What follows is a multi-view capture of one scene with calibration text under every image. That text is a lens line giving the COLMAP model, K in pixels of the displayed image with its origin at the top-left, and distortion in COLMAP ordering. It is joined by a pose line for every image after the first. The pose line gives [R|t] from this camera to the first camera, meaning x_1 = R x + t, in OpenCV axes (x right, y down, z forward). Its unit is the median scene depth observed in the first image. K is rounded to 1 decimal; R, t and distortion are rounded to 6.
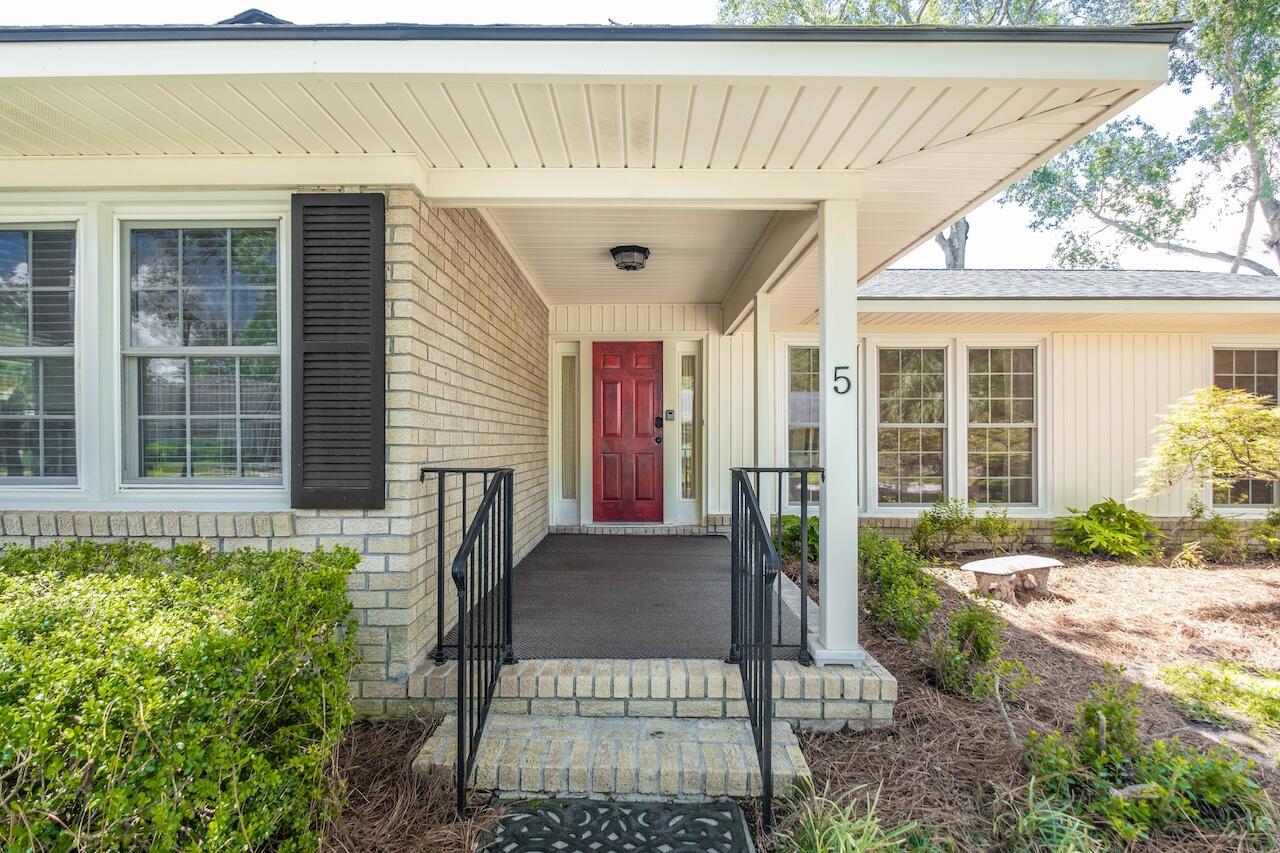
lens RADIAL K [[588.4, 0, 633.3], [0, 588.4, 436.7], [0, 0, 1]] dist [-0.001471, -0.002375]
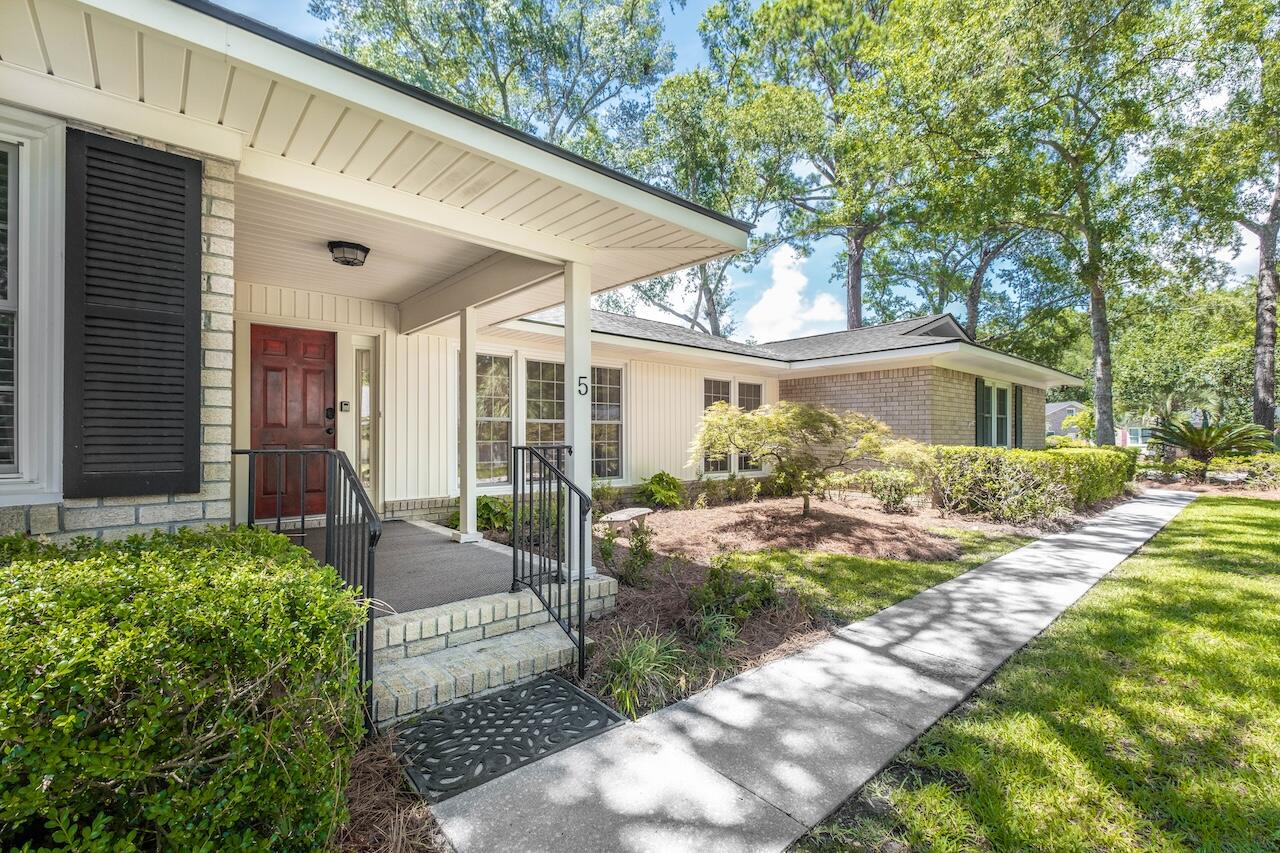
lens RADIAL K [[551.9, 0, 651.8], [0, 551.9, 427.0], [0, 0, 1]] dist [-0.002923, -0.001864]
pose [[0.737014, 0.011400, 0.675781, -0.300338], [-0.002418, 0.999896, -0.014231, 0.017461], [-0.675873, 0.008855, 0.736965, -0.090883]]
